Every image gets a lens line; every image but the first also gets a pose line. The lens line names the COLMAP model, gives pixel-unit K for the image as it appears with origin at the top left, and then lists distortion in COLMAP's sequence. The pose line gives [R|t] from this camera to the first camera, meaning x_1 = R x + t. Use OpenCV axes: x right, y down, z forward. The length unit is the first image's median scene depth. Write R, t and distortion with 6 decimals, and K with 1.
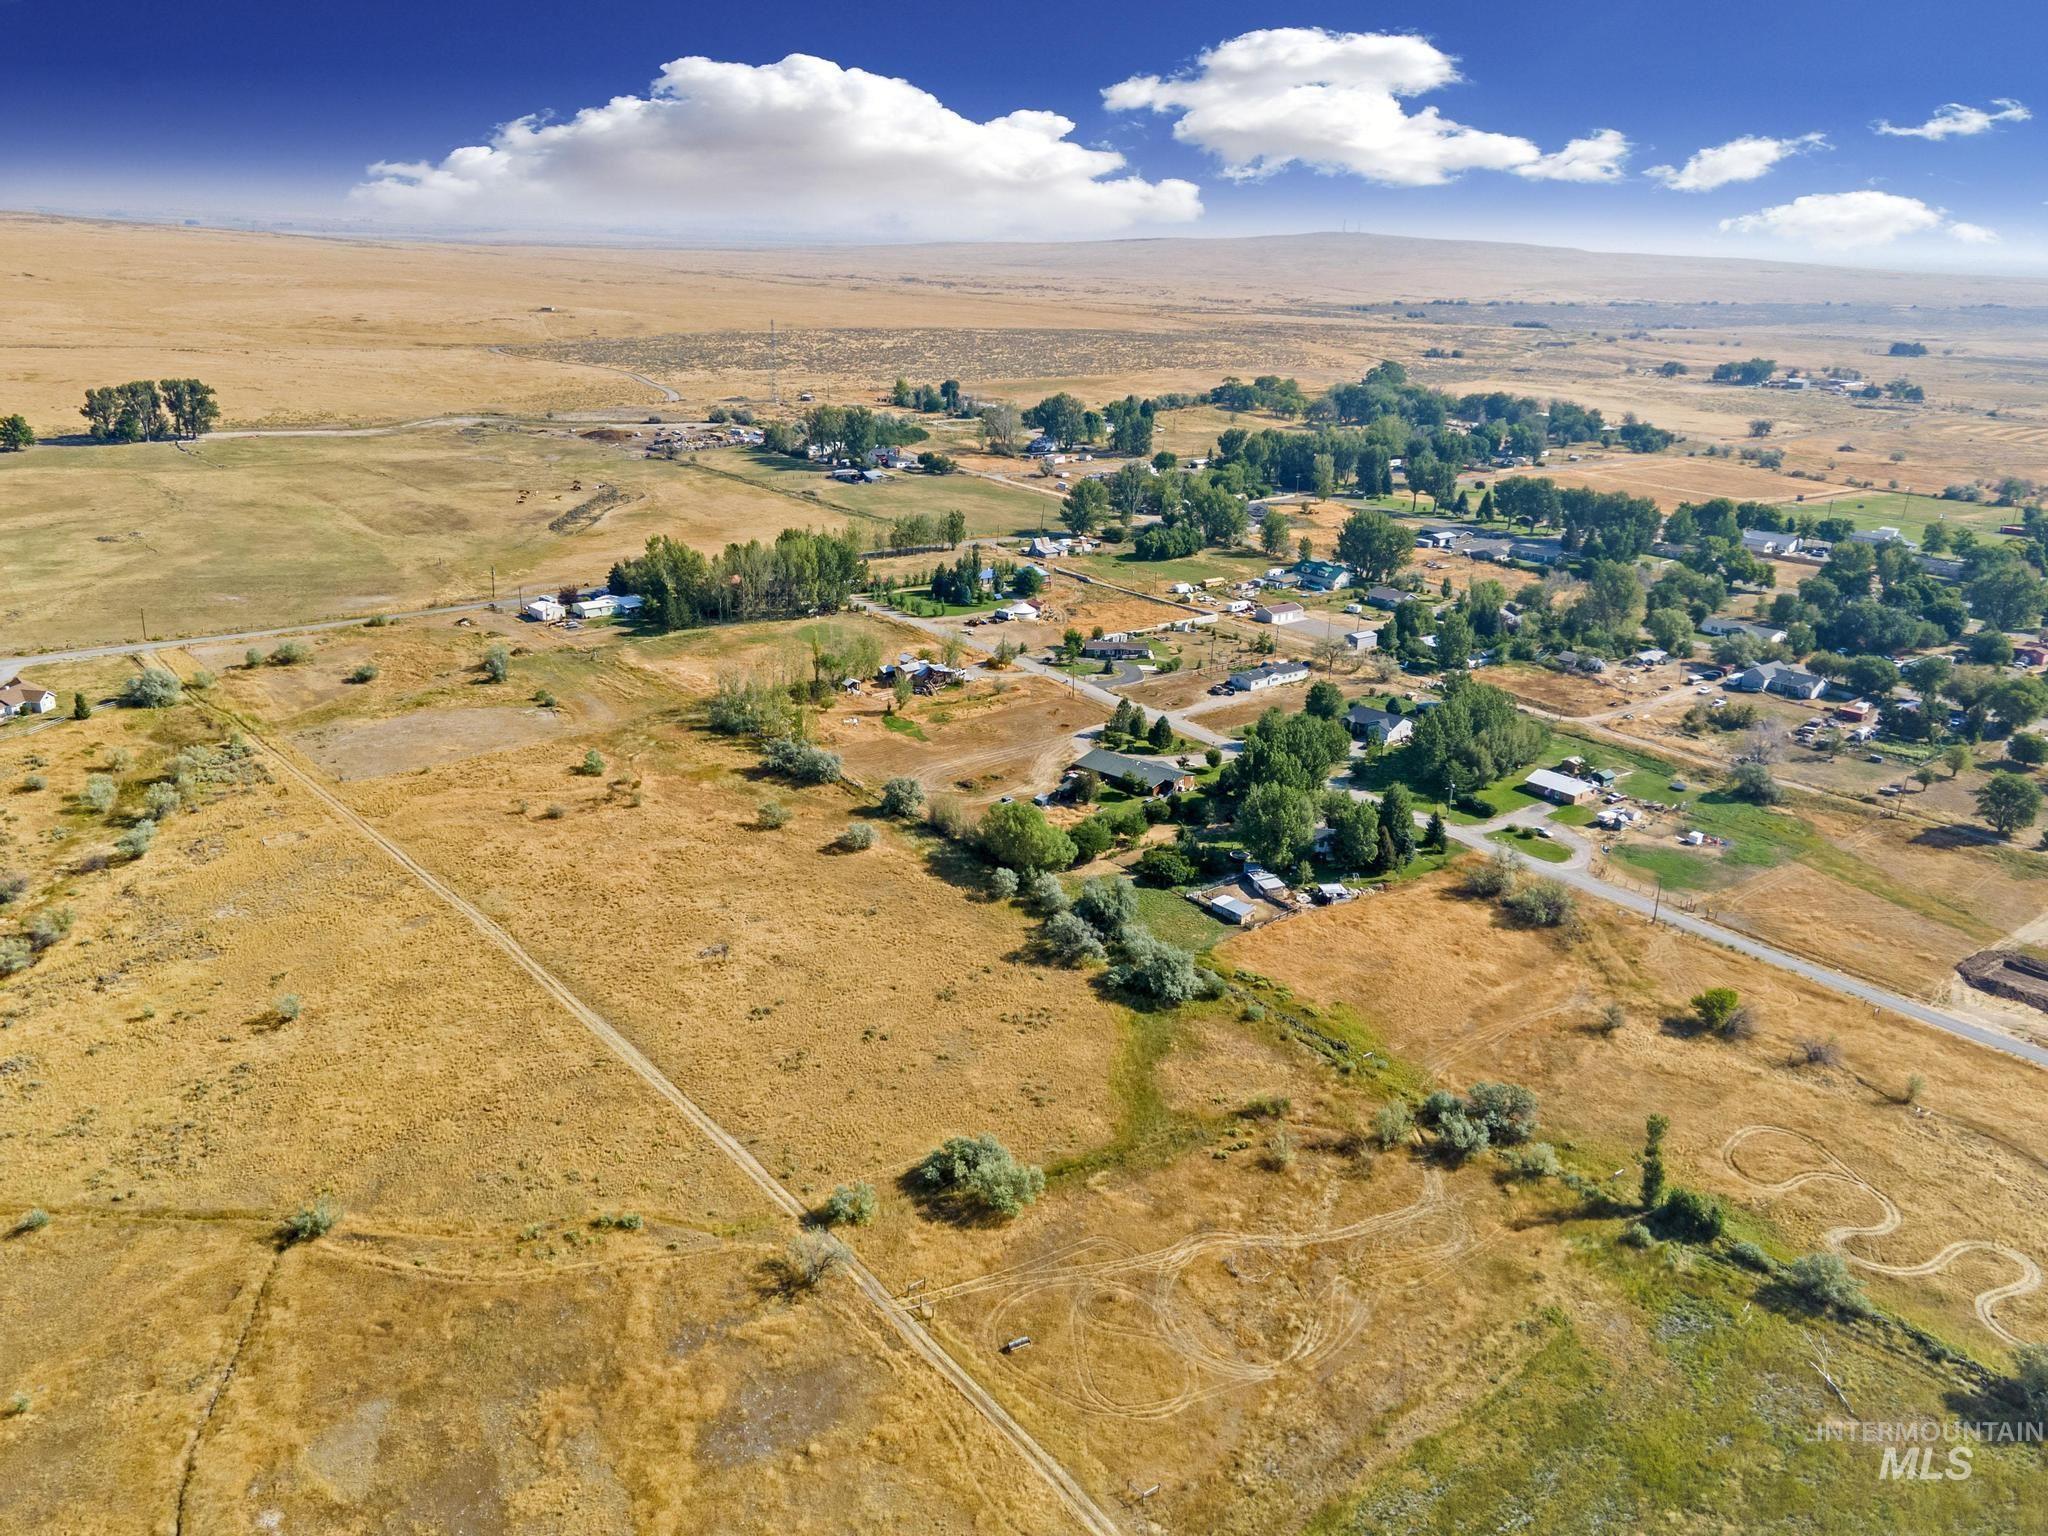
lens RADIAL K [[1516.7, 0, 985.1], [0, 1516.7, 774.6], [0, 0, 1]] dist [0.039881, 0.003253]
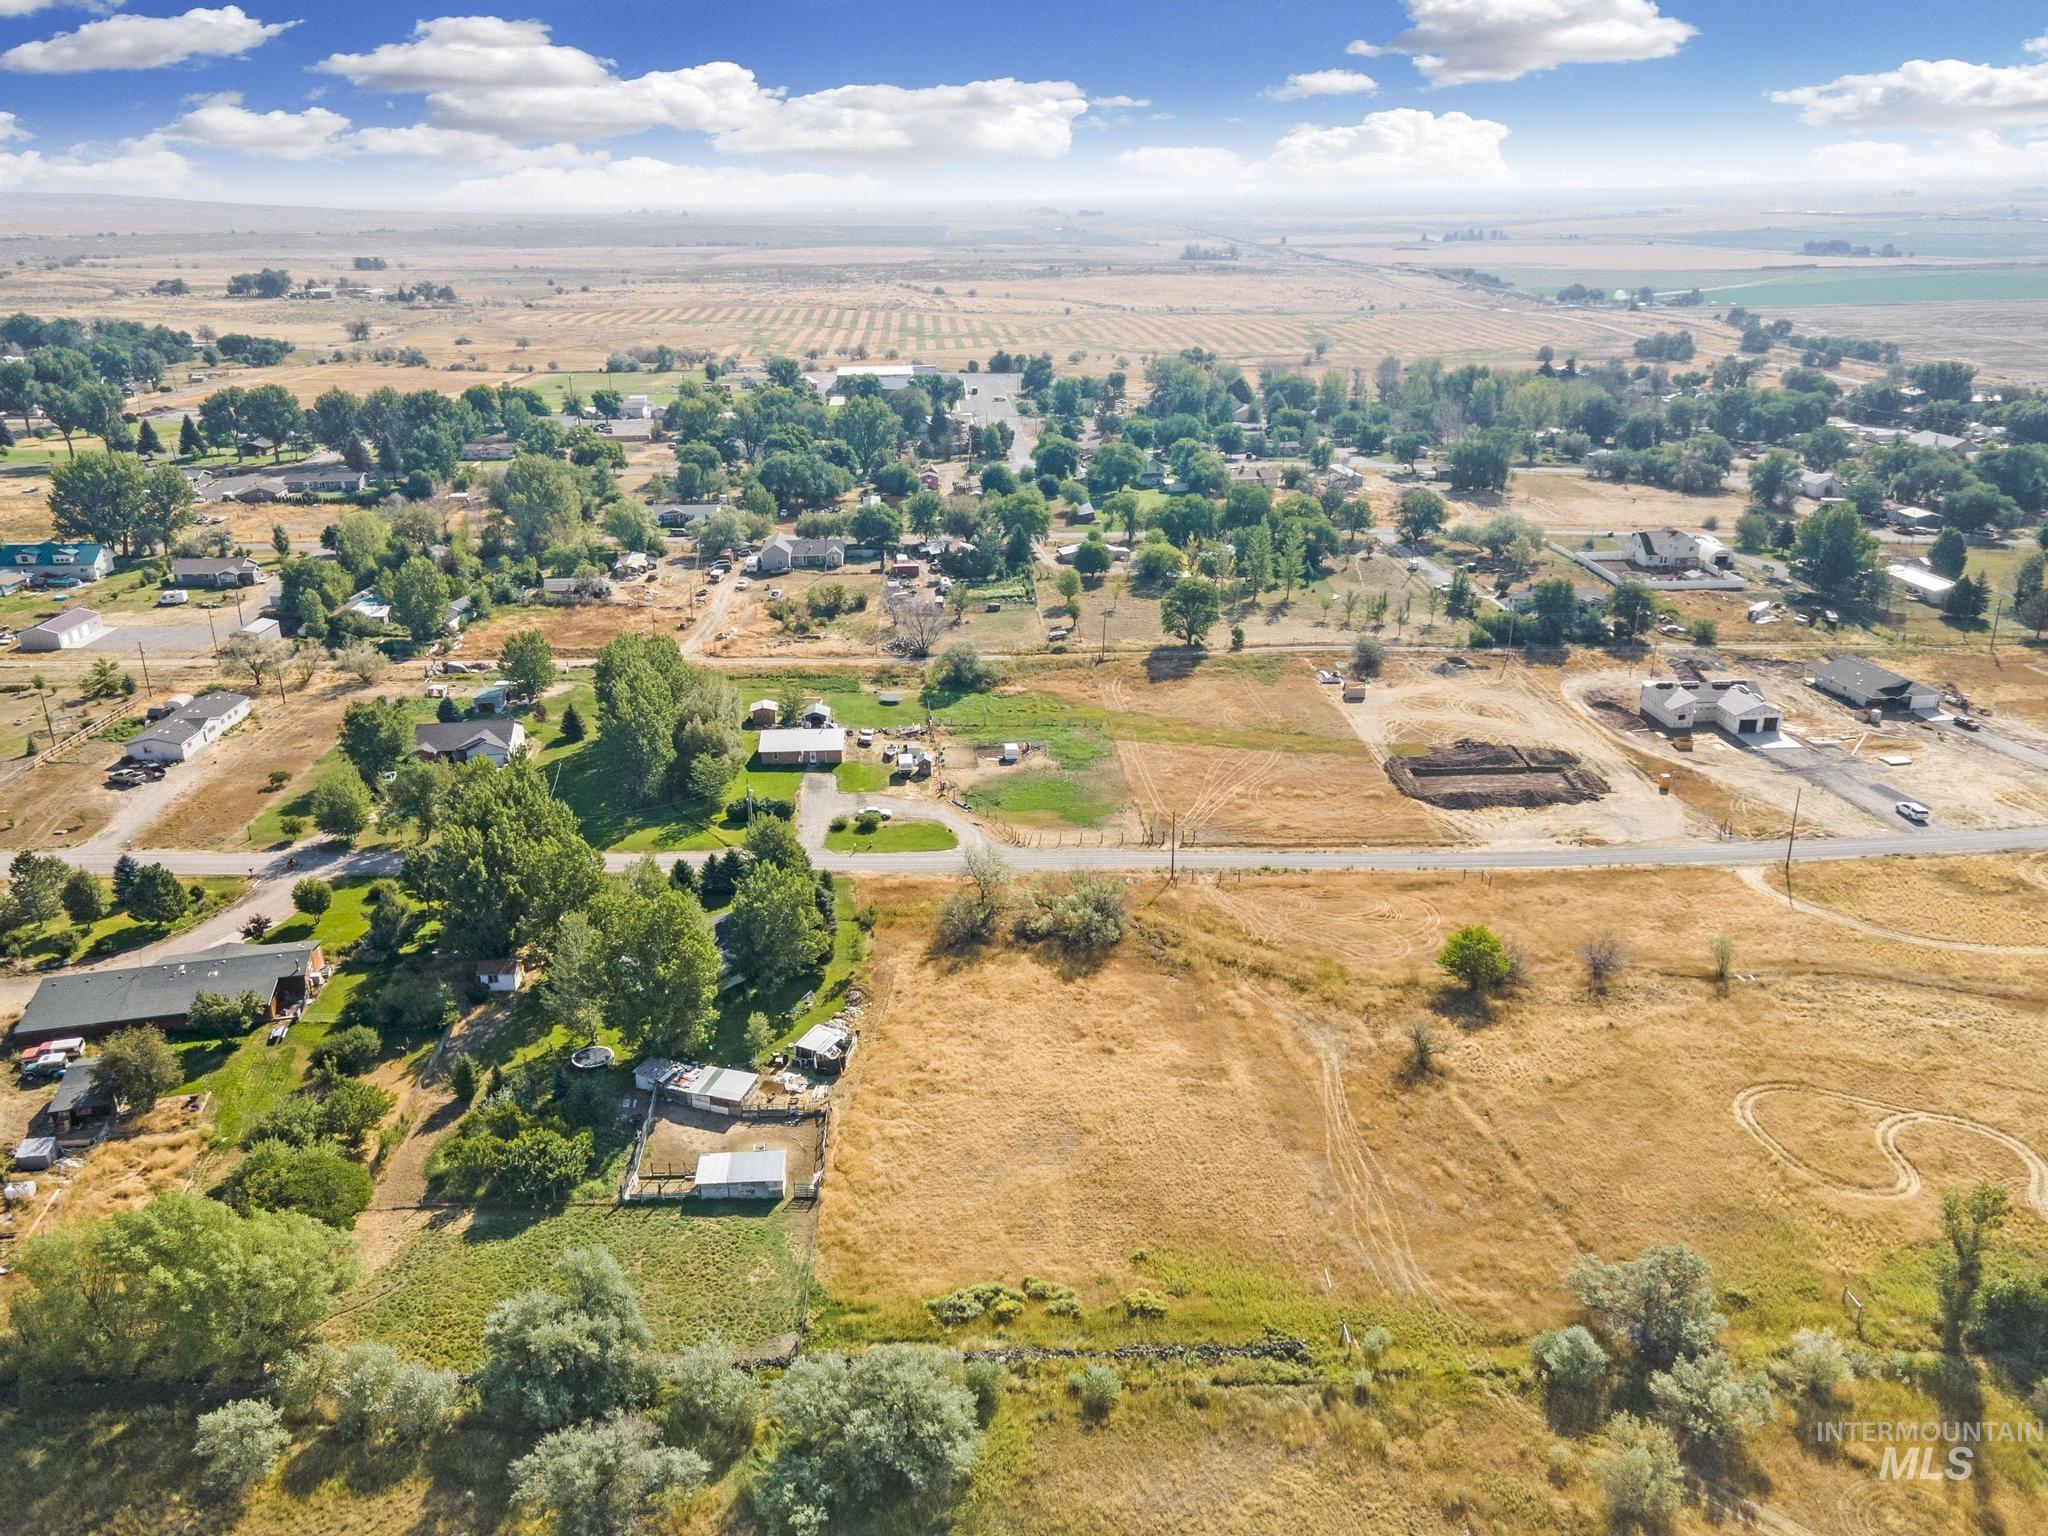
lens RADIAL K [[1541.0, 0, 1019.4], [0, 1541.0, 772.5], [0, 0, 1]] dist [0.001710, 0.092933]
pose [[0.586271, -0.316562, 0.745704, -0.081088], [0.294275, 0.940832, 0.168039, -0.065616], [-0.754777, 0.120926, 0.644739, 0.469074]]
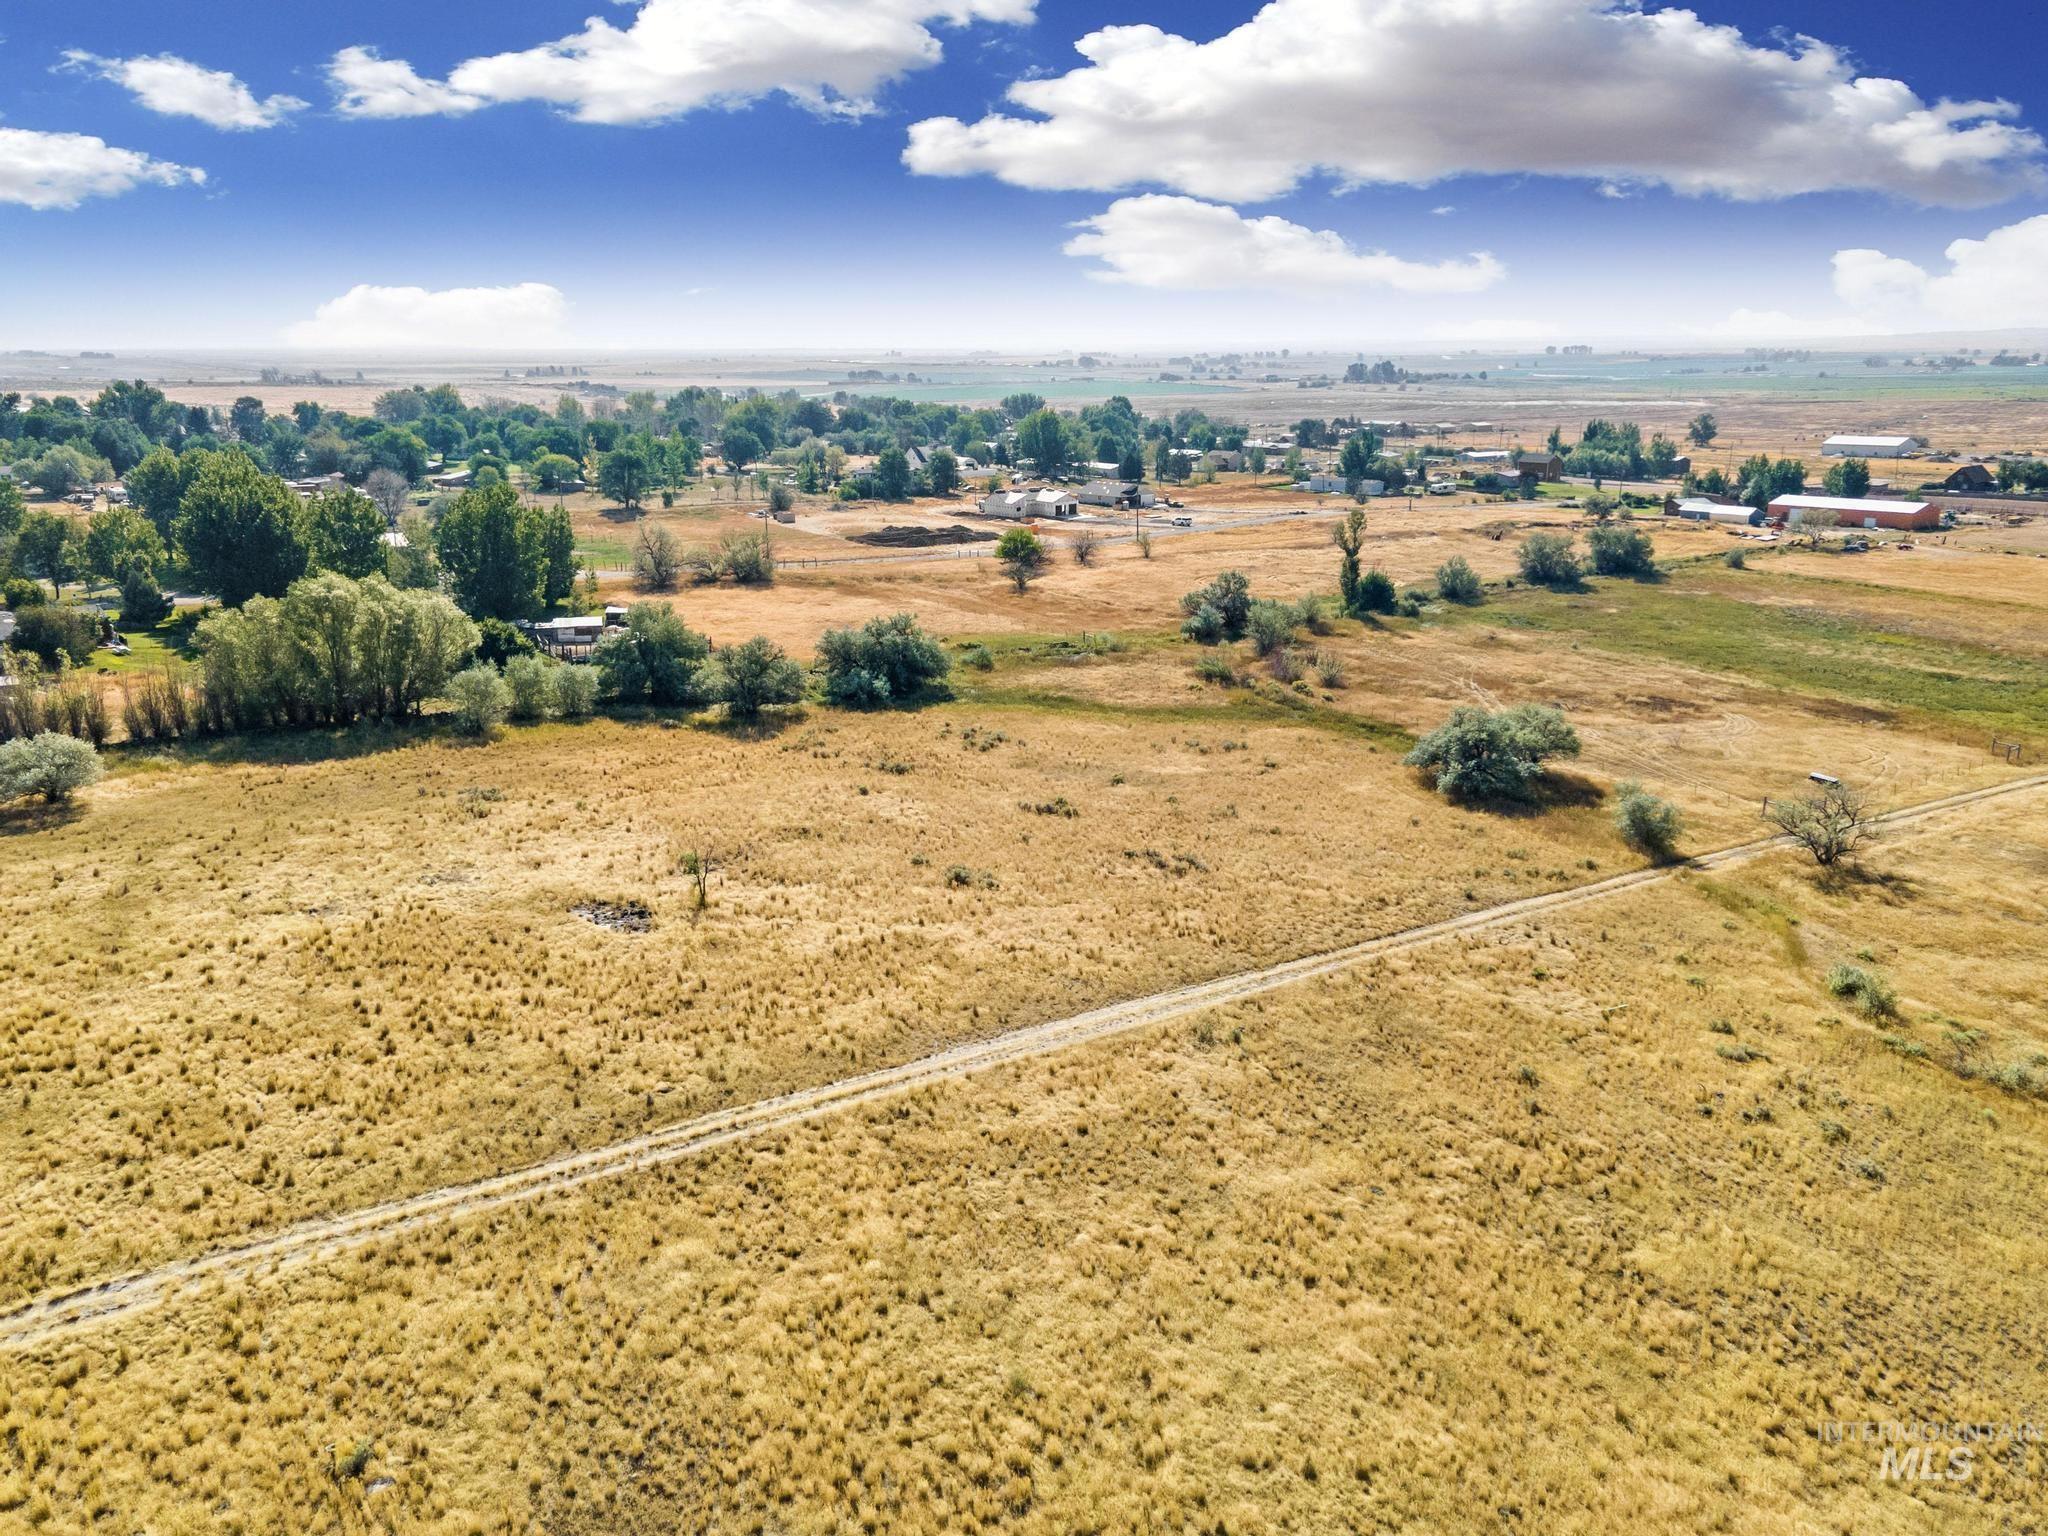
lens RADIAL K [[1541.0, 0, 1019.4], [0, 1541.0, 772.5], [0, 0, 1]] dist [0.001710, 0.092933]
pose [[0.061535, -0.293798, 0.953885, -0.351615], [0.327016, 0.908880, 0.258841, 0.017669], [-0.943013, 0.296008, 0.152004, 0.597744]]
